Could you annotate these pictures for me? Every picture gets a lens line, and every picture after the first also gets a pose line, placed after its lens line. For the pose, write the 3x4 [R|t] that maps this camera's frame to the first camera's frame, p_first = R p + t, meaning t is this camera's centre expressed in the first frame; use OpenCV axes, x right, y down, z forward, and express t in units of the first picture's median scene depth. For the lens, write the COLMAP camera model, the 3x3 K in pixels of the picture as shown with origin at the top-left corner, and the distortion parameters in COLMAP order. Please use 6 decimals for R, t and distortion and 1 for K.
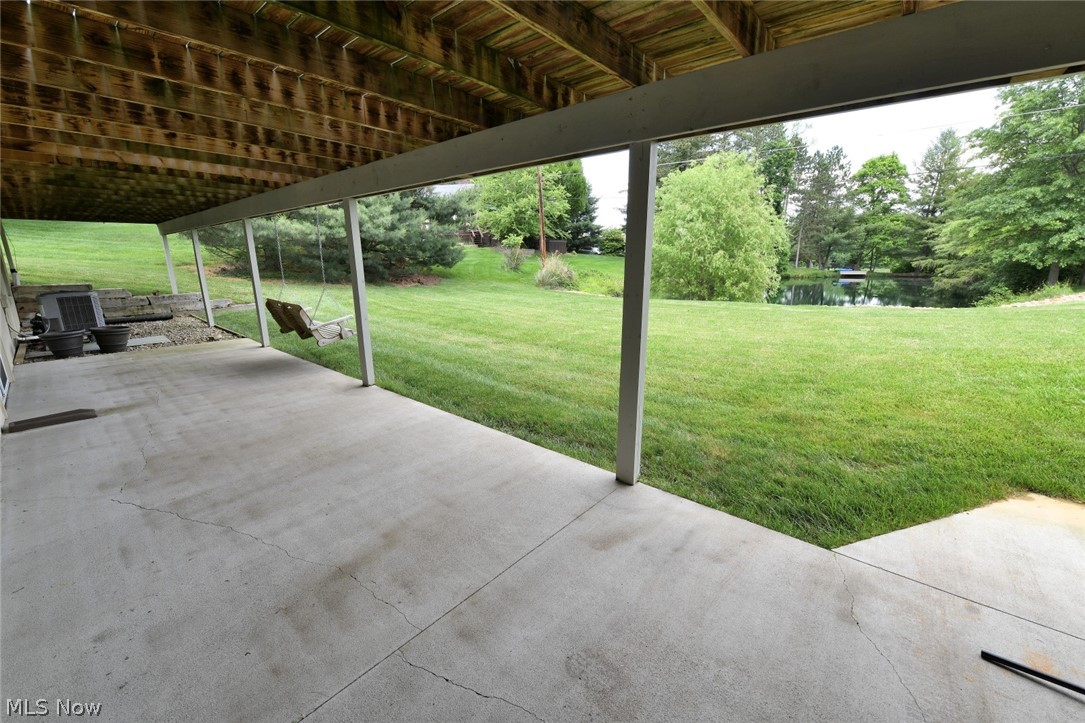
lens RADIAL K [[433.4, 0, 545.6], [0, 433.4, 364.5], [0, 0, 1]] dist [-0.015416, -0.001514]
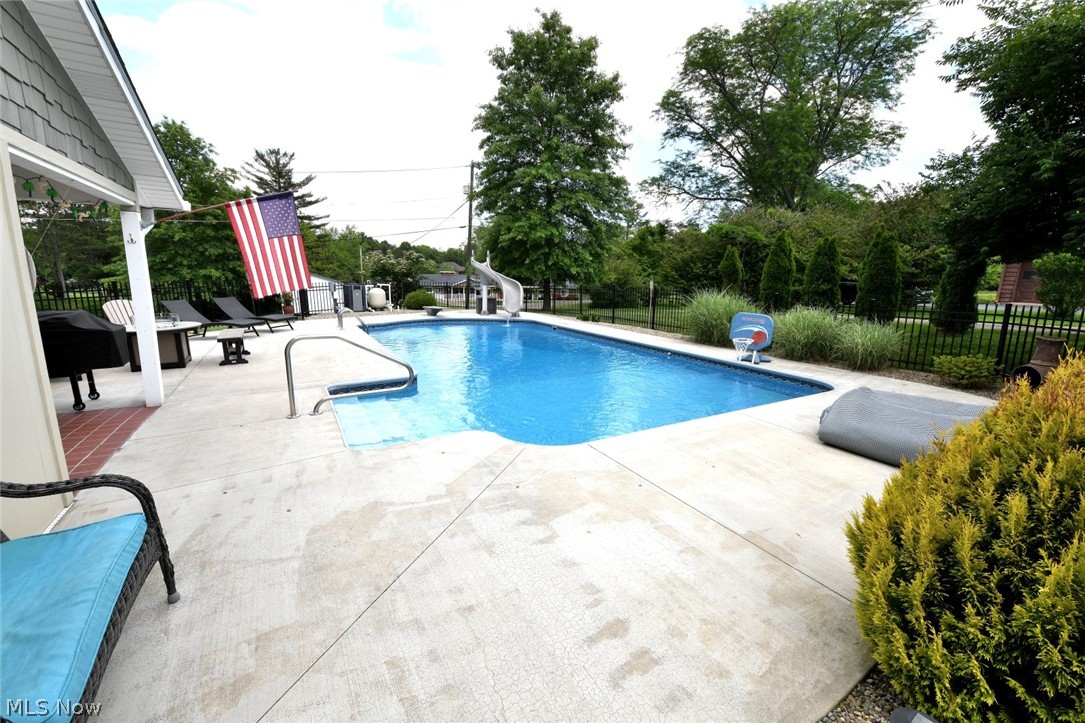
lens RADIAL K [[433.4, 0, 542.9], [0, 433.4, 363.6], [0, 0, 1]] dist [-0.015416, -0.001514]
pose [[0.339015, -0.178437, 0.923704, 0.083063], [0.206283, 0.972054, 0.112068, 0.011164], [-0.917887, 0.152551, 0.366349, -0.236638]]
